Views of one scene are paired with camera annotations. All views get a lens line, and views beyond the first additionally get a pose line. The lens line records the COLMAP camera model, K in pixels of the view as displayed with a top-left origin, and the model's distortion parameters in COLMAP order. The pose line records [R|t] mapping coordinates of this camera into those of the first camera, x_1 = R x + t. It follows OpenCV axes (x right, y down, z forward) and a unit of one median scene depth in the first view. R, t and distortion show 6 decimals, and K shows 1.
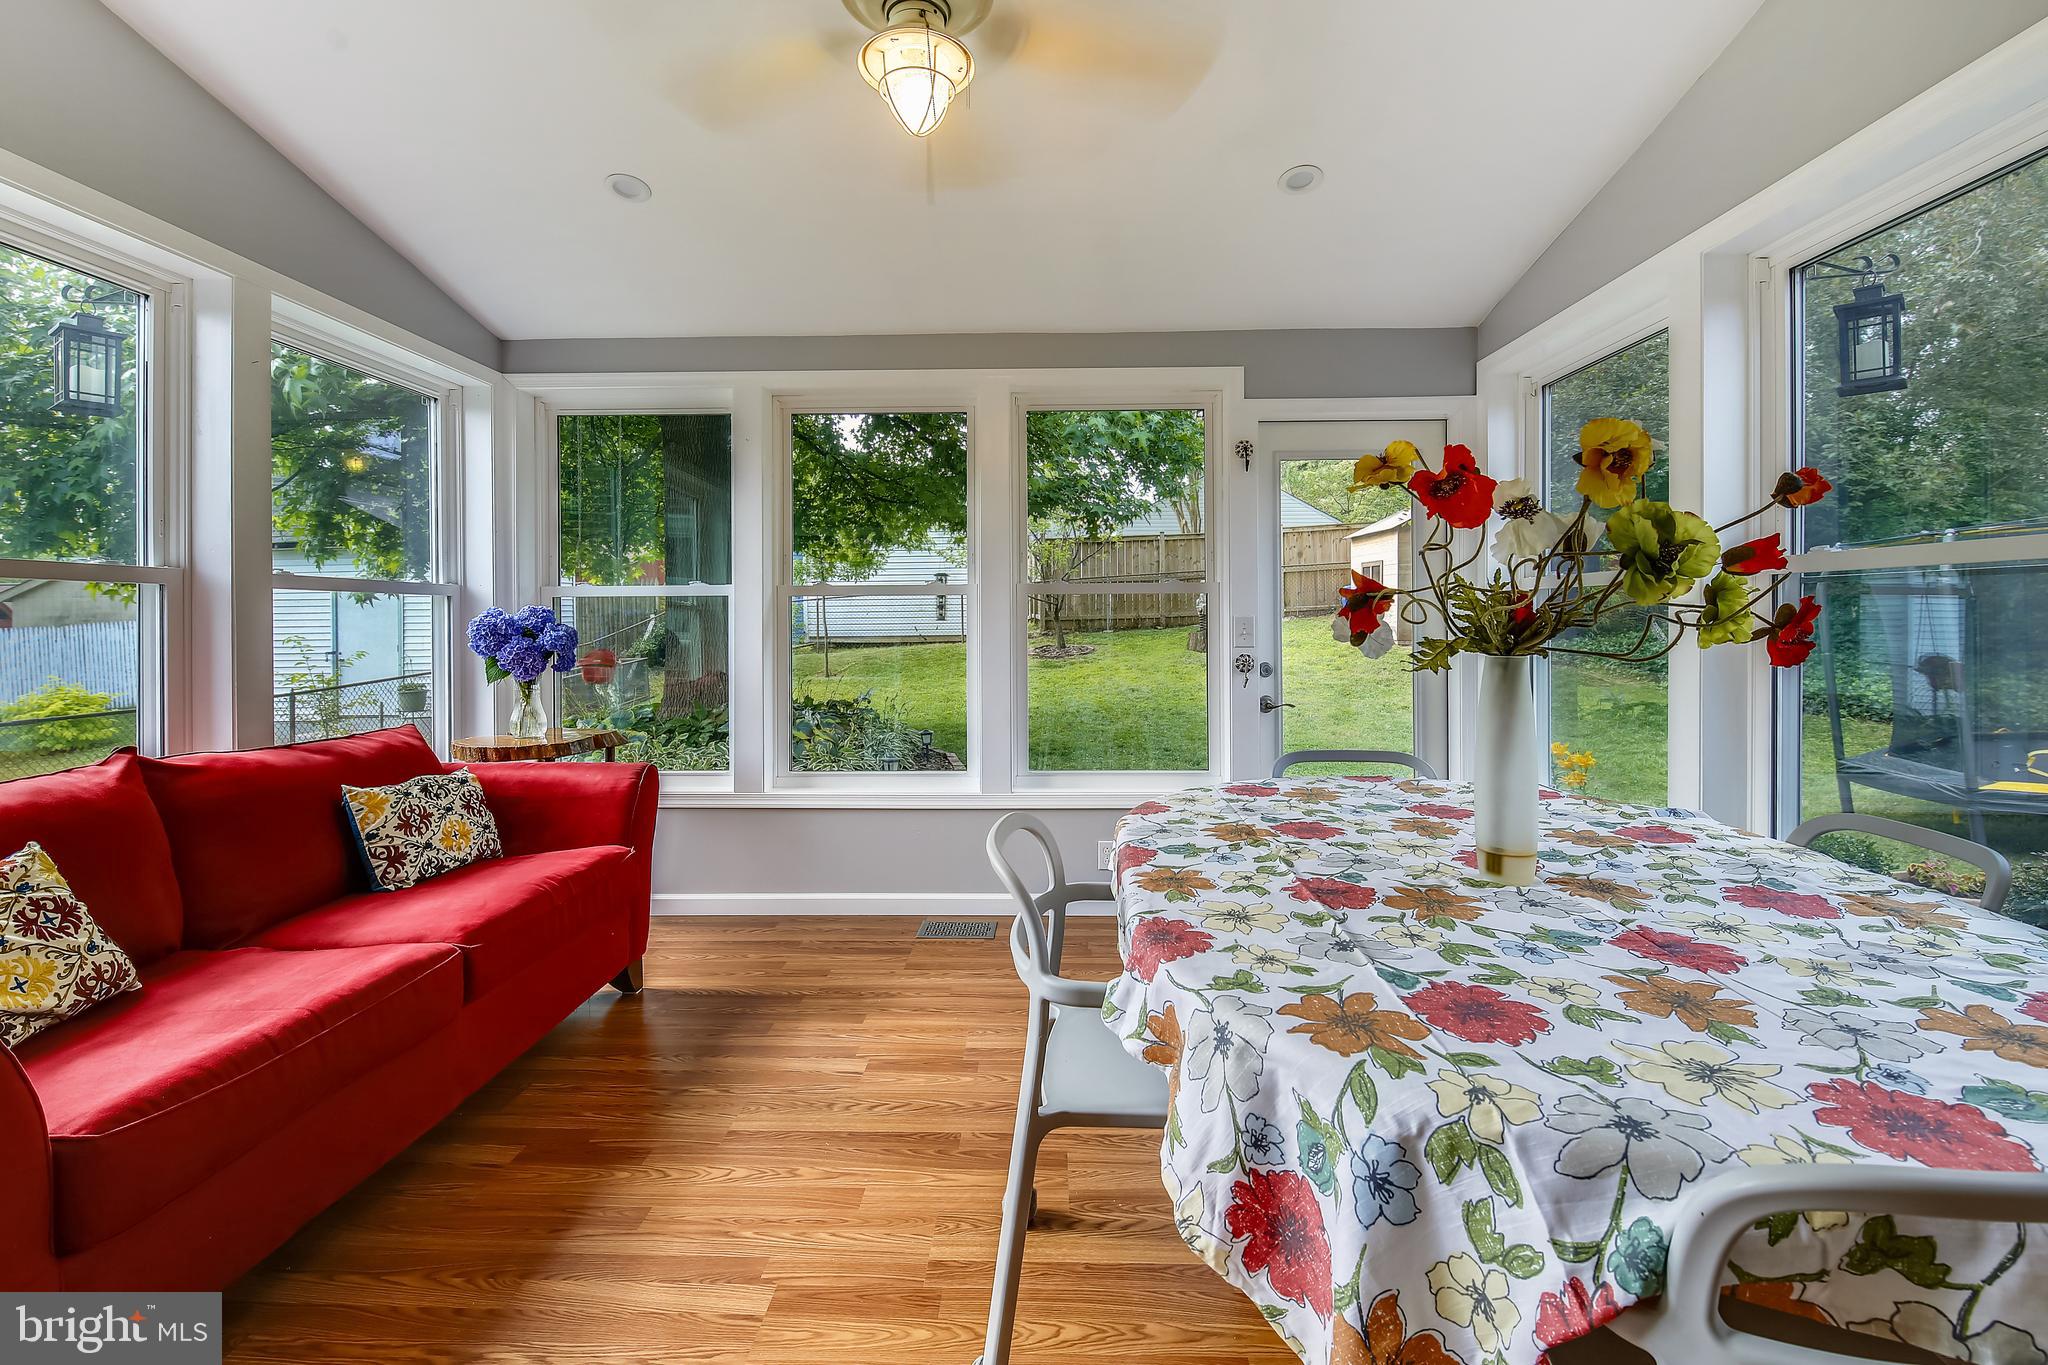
lens RADIAL K [[923.5, 0, 1026.7], [0, 923.5, 627.9], [0, 0, 1]] dist [0.002312, -0.007758]
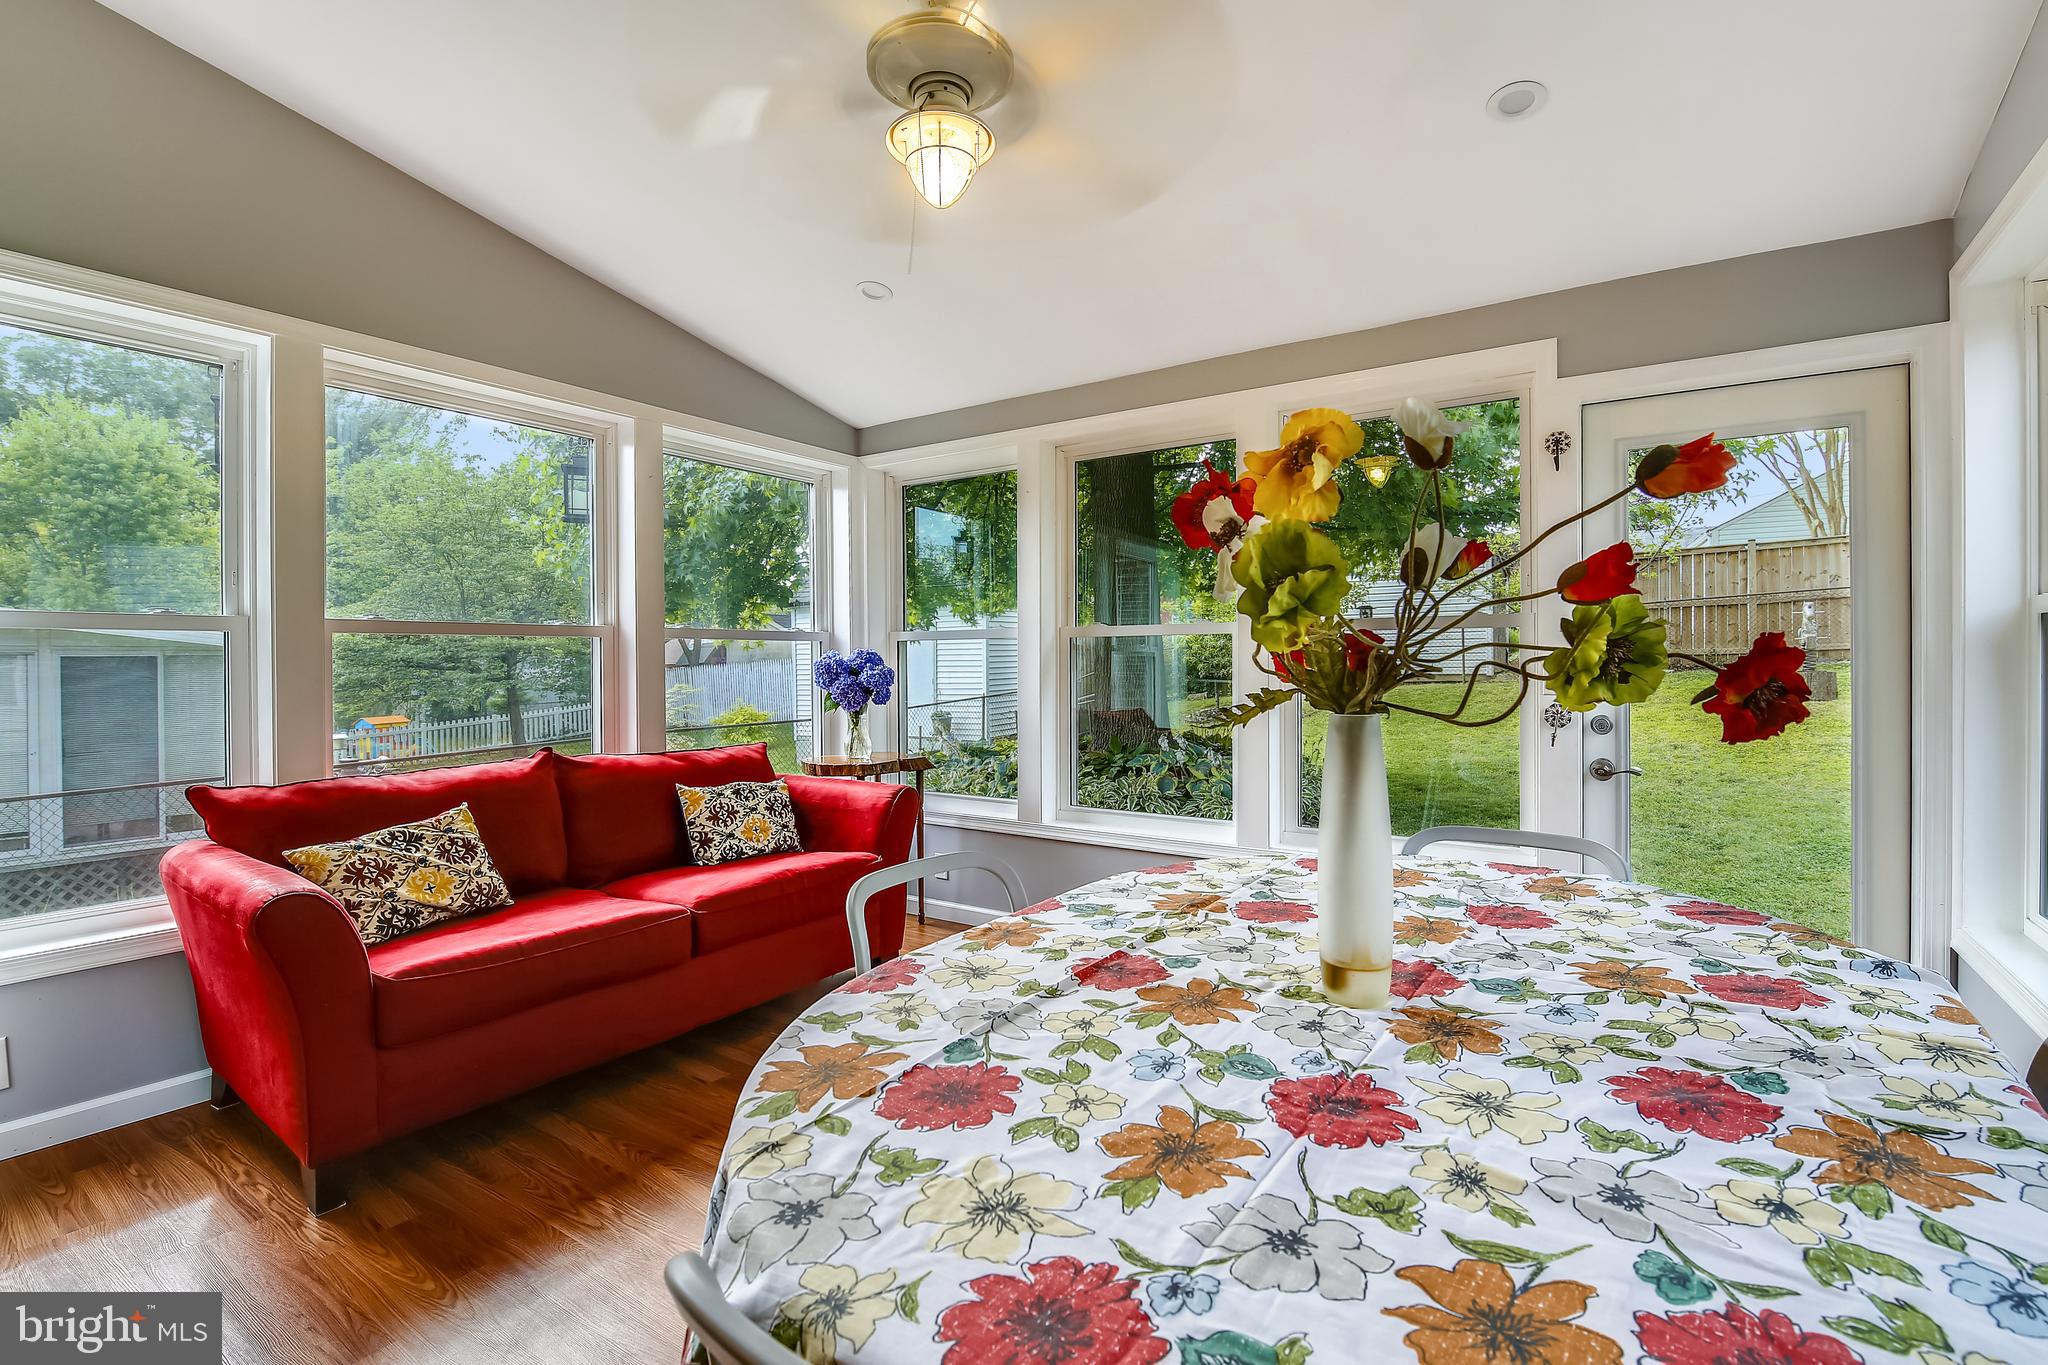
lens RADIAL K [[955.9, 0, 1010.4], [0, 955.9, 668.1], [0, 0, 1]] dist [-0.008749, -0.000875]
pose [[0.834130, 0.003863, -0.551555, 0.404150], [-0.001496, 0.999988, 0.004743, -0.006584], [0.551566, -0.003131, 0.834125, 0.089575]]
